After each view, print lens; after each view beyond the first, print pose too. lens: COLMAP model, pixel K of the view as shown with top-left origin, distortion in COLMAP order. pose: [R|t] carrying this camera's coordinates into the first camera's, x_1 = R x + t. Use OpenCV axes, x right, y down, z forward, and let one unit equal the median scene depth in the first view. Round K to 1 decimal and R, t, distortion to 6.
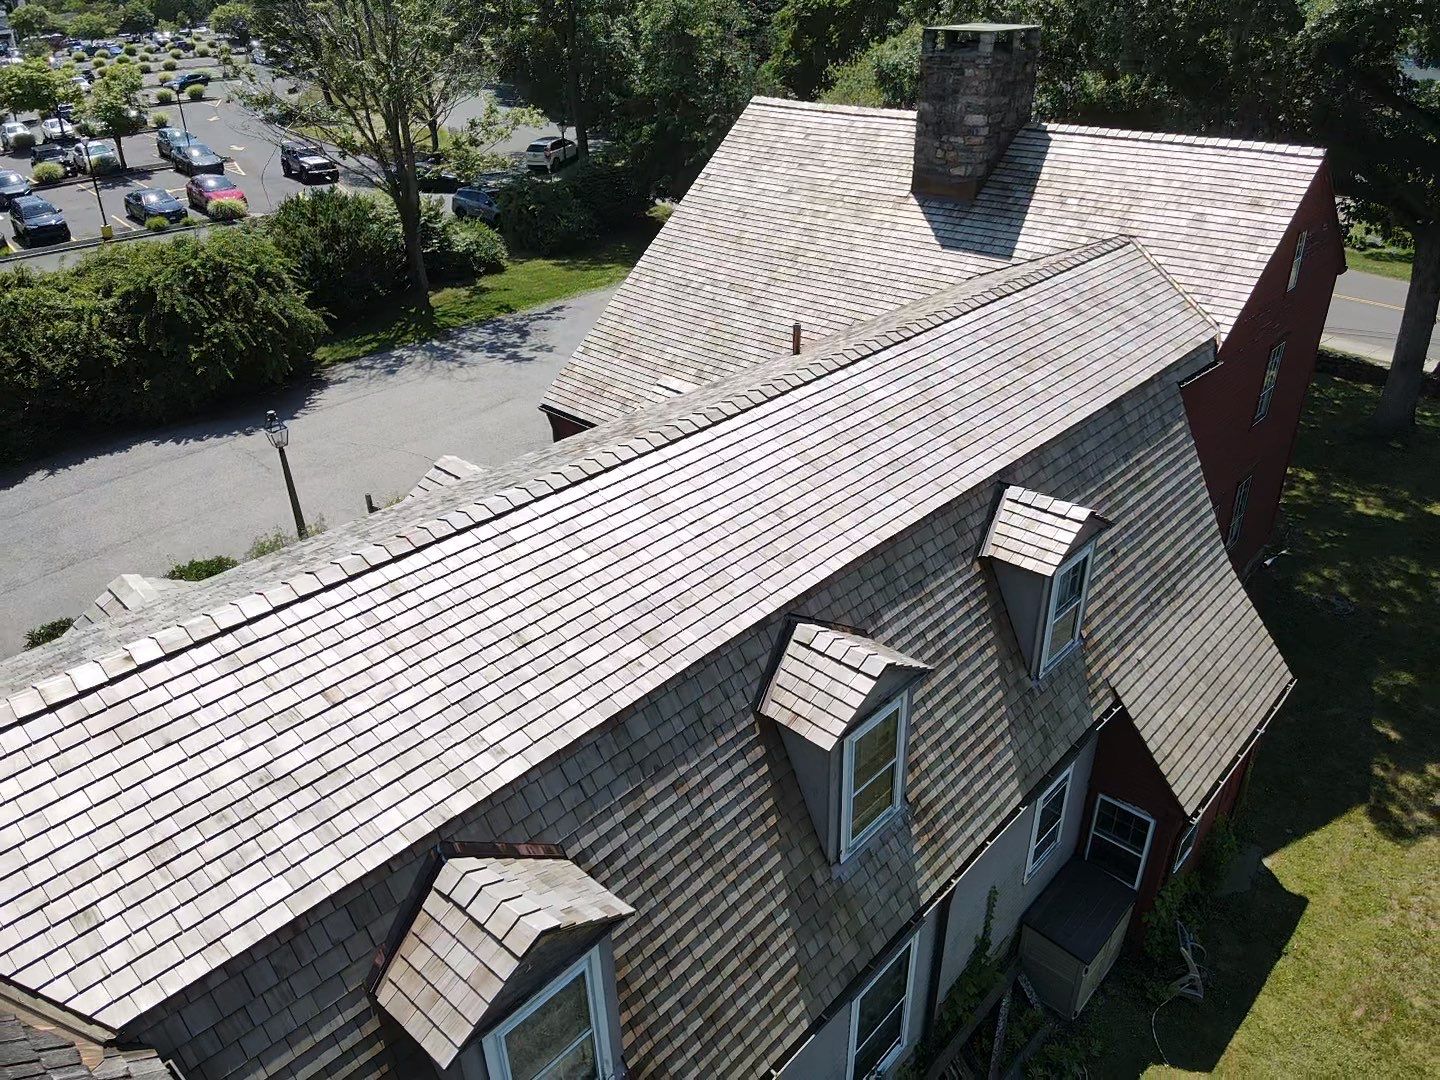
lens RADIAL K [[1040.4, 0, 733.1], [0, 1040.4, 546.6], [0, 0, 1]] dist [0.099521, -0.193317]
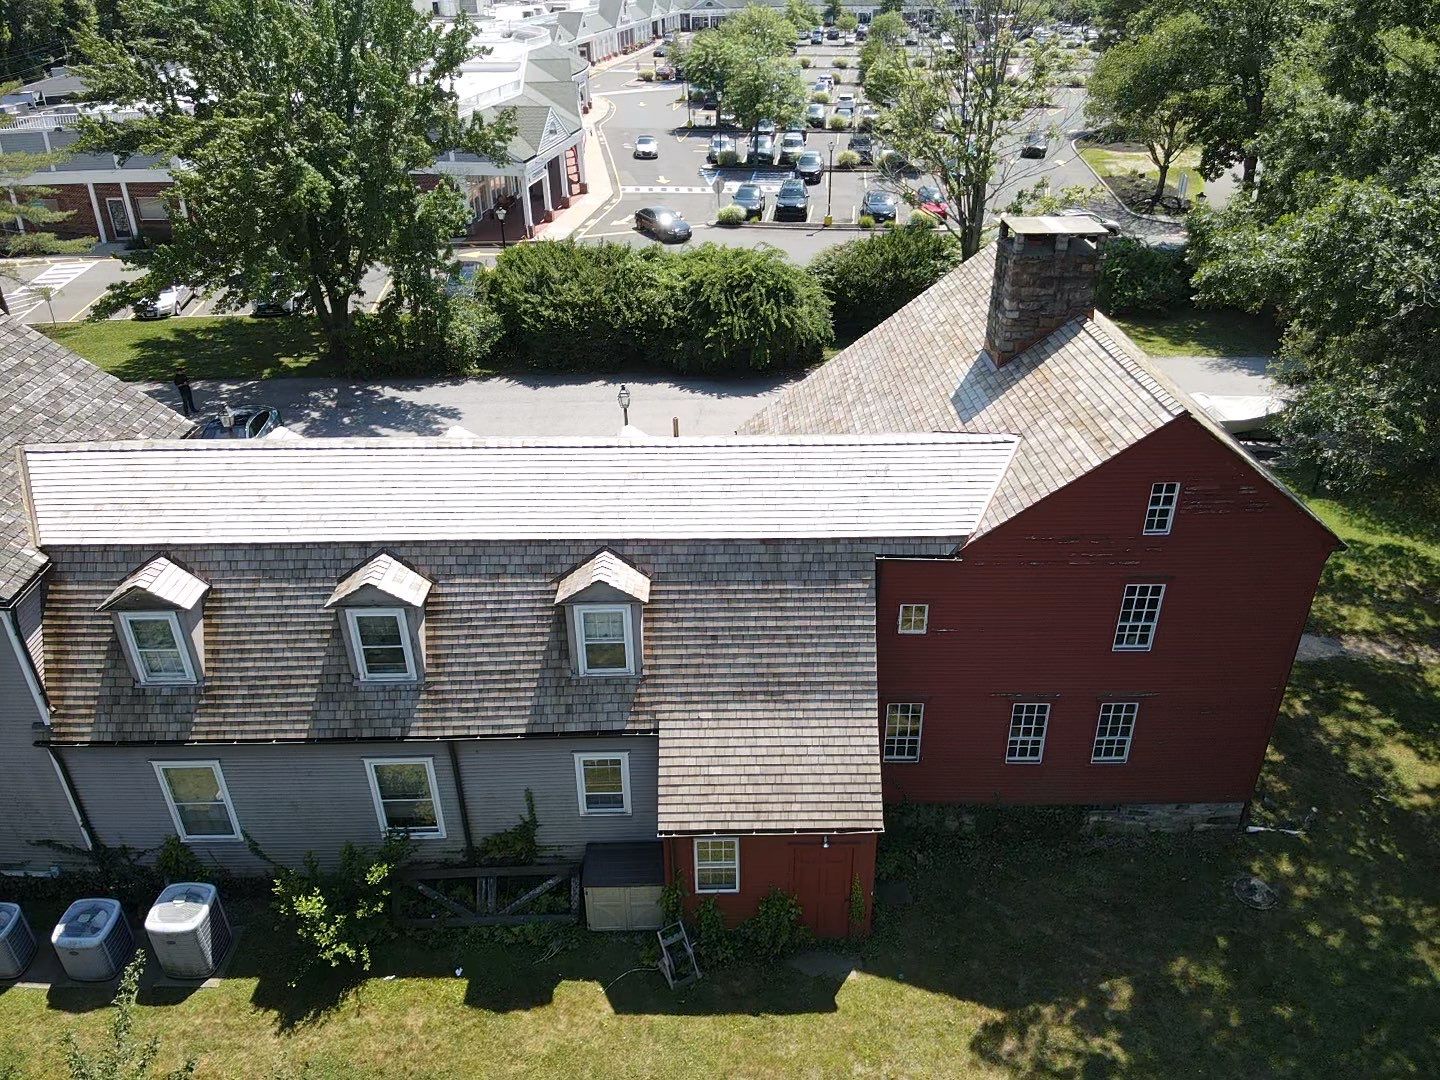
lens RADIAL K [[1035.4, 0, 735.7], [0, 1035.4, 536.2], [0, 0, 1]] dist [0.131139, -0.265188]
pose [[0.683728, 0.359103, -0.635264, 1.231023], [-0.359255, 0.923379, 0.135306, -0.320137], [0.635178, 0.135709, 0.760350, -0.029201]]
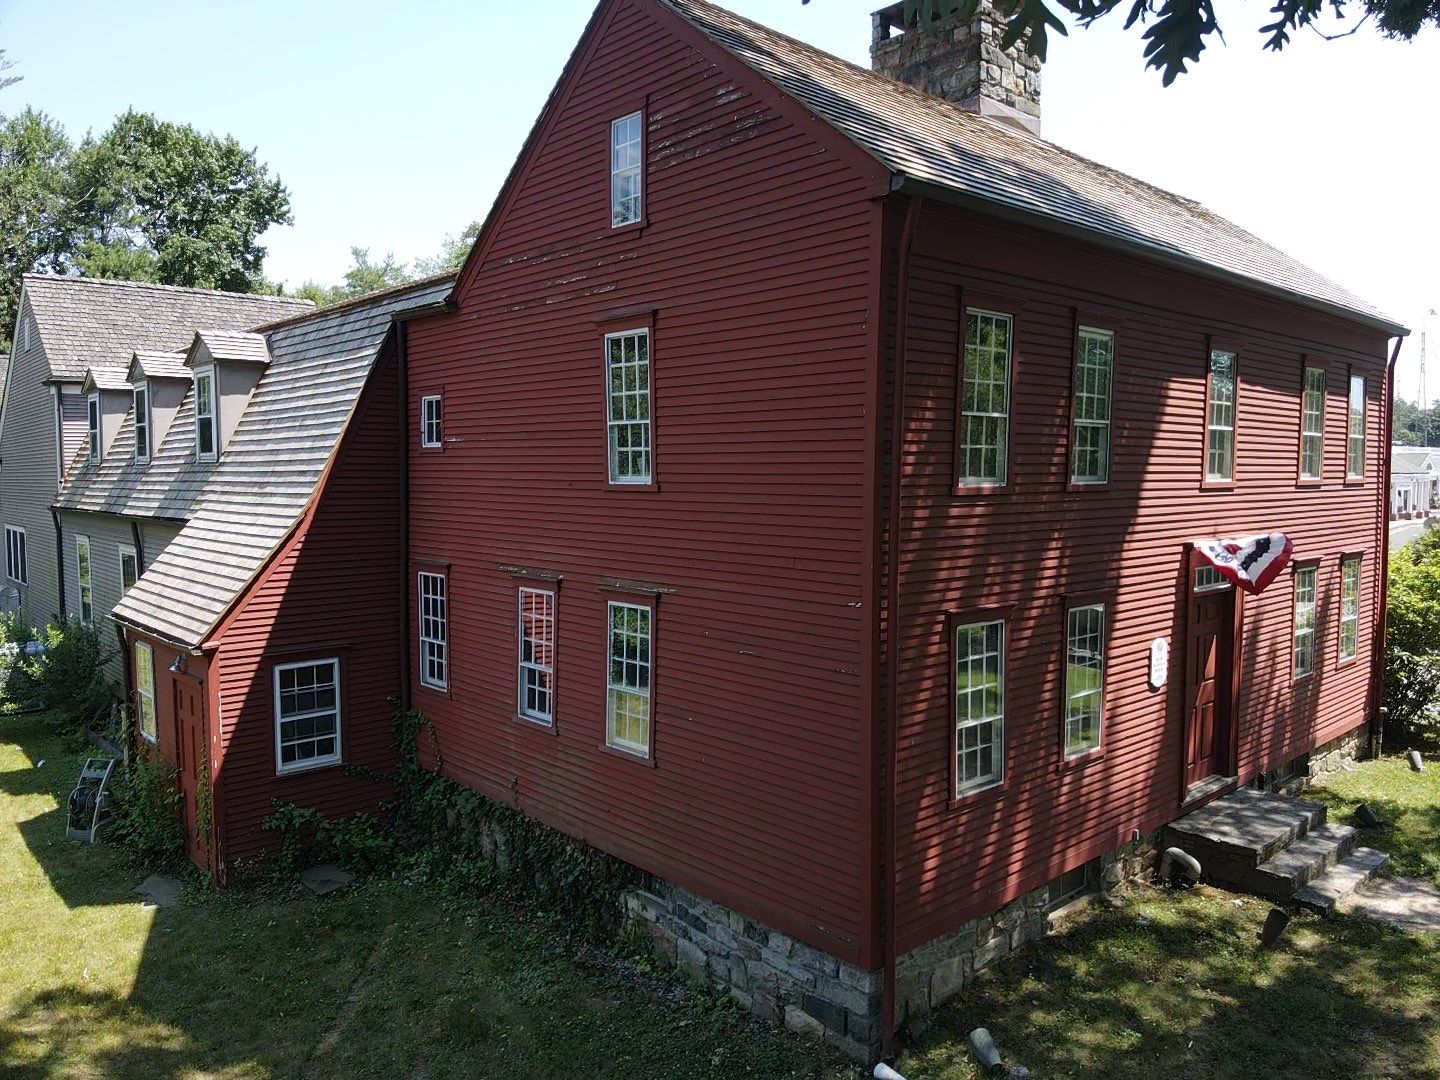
lens RADIAL K [[1040.4, 0, 733.1], [0, 1040.4, 546.6], [0, 0, 1]] dist [0.099521, -0.193317]
pose [[-0.083458, 0.084738, -0.992902, 1.490674], [-0.488059, 0.865220, 0.114864, -0.257673], [0.868811, 0.494181, -0.030853, 1.576423]]
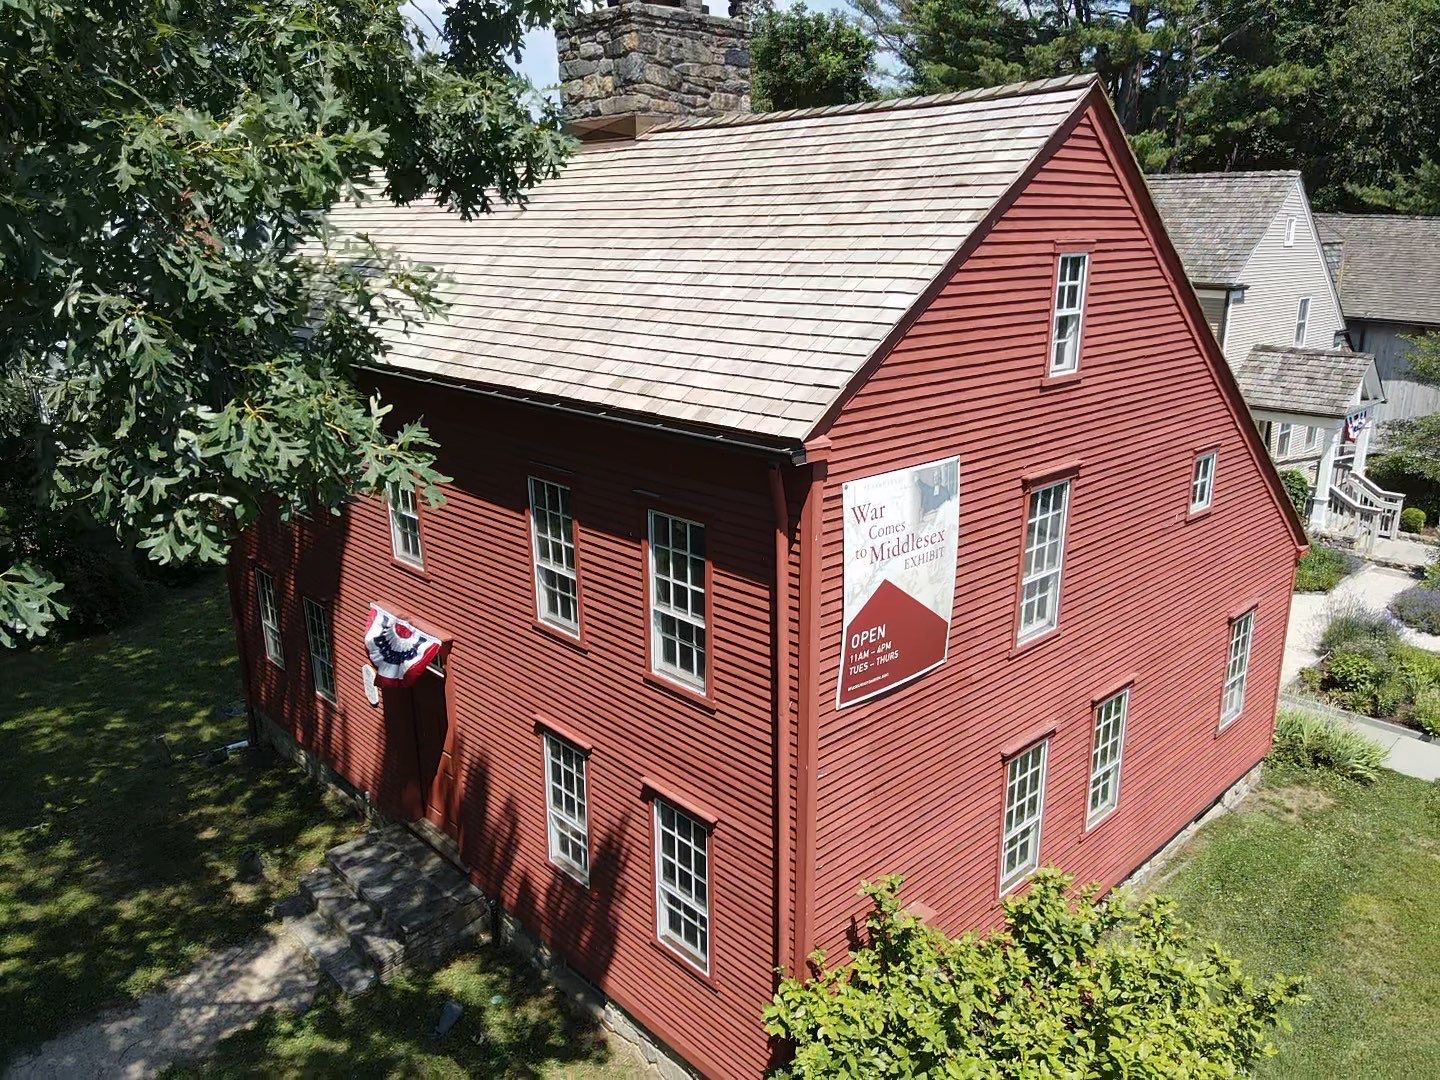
lens RADIAL K [[1042.5, 0, 734.2], [0, 1042.5, 544.9], [0, 0, 1]] dist [0.095378, -0.189233]
pose [[-0.997669, 0.002824, 0.068183, 0.214370], [0.050918, 0.696021, 0.716214, -1.044945], [-0.045434, 0.718016, -0.694542, 2.480158]]
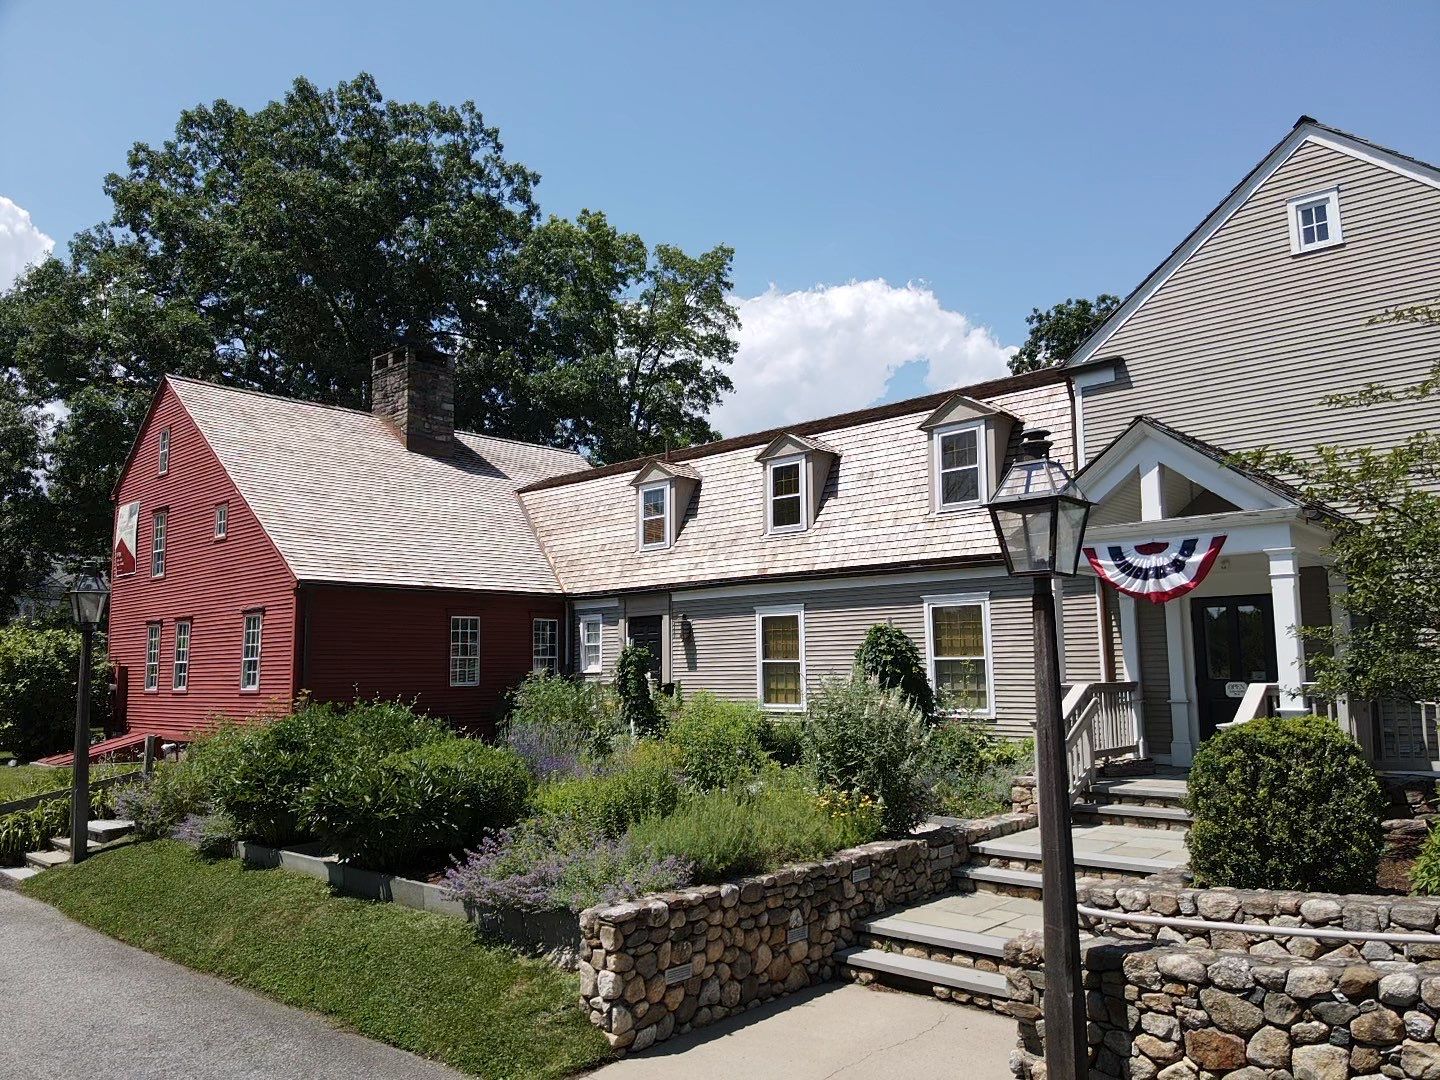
lens RADIAL K [[1030.1, 0, 724.4], [0, 1030.1, 552.6], [0, 0, 1]] dist [0.154609, -0.267040]
pose [[0.000176, 0.132629, 0.991166, -1.771367], [0.498645, 0.859137, -0.115051, 0.206568], [-0.866806, 0.494260, -0.065983, 1.250560]]
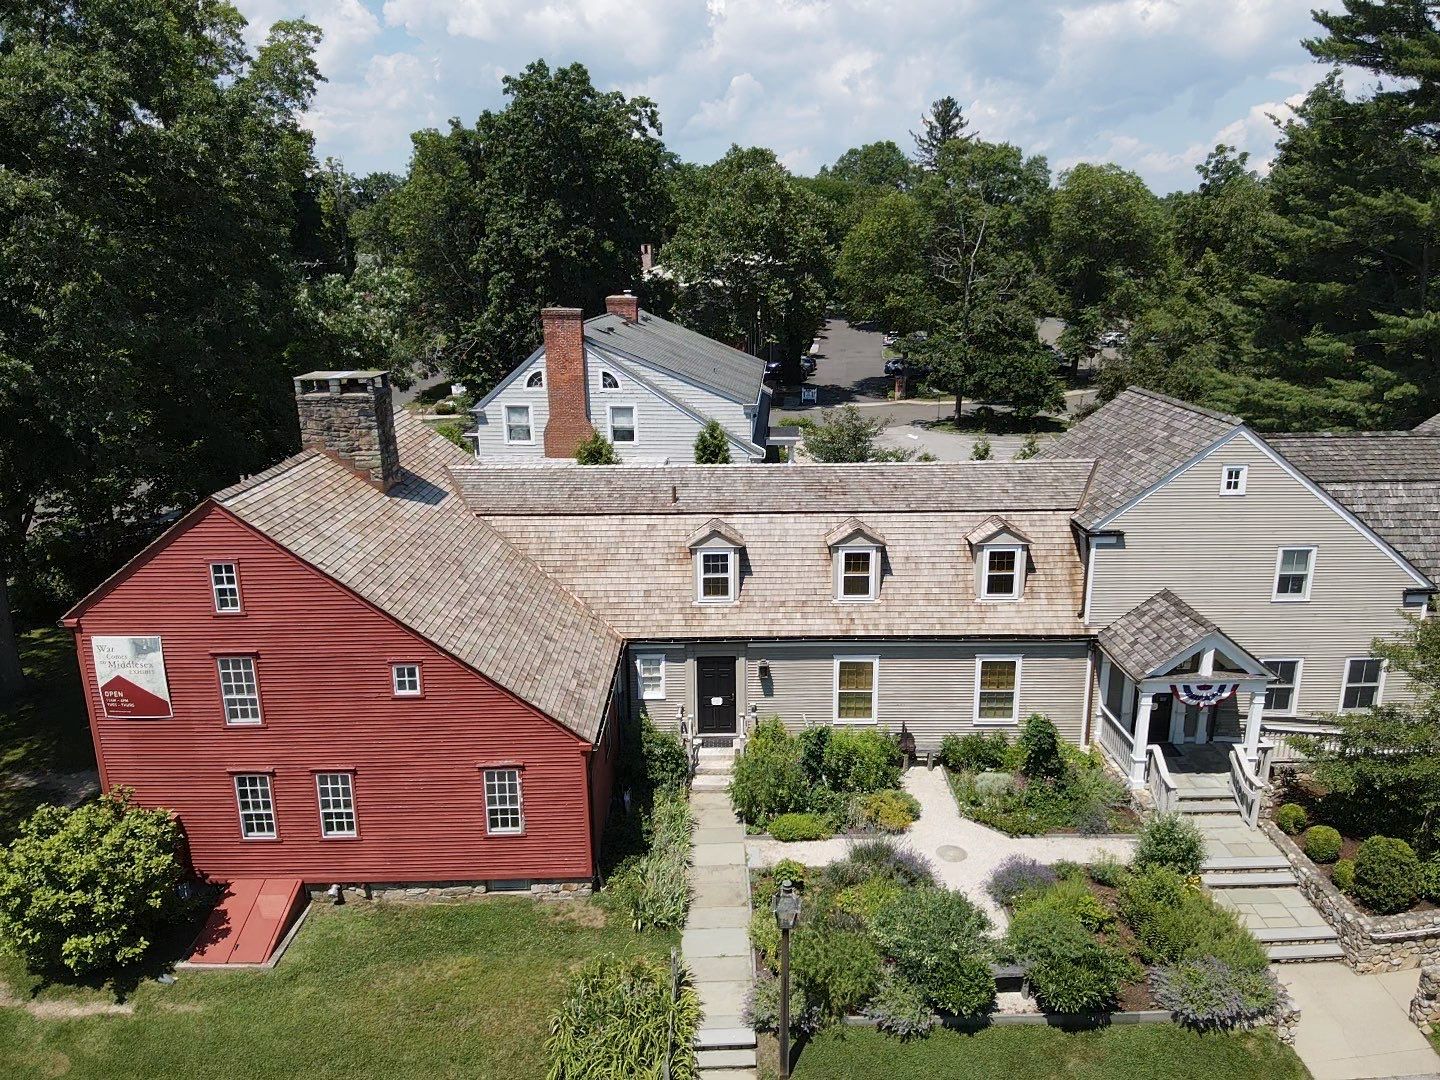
lens RADIAL K [[1033.2, 0, 724.4], [0, 1033.2, 552.7], [0, 0, 1]] dist [0.139576, -0.241548]
pose [[-0.679511, -0.178934, 0.711510, -1.558006], [0.376415, 0.747404, 0.547447, -1.270947], [-0.629743, 0.639820, -0.440516, 2.086779]]
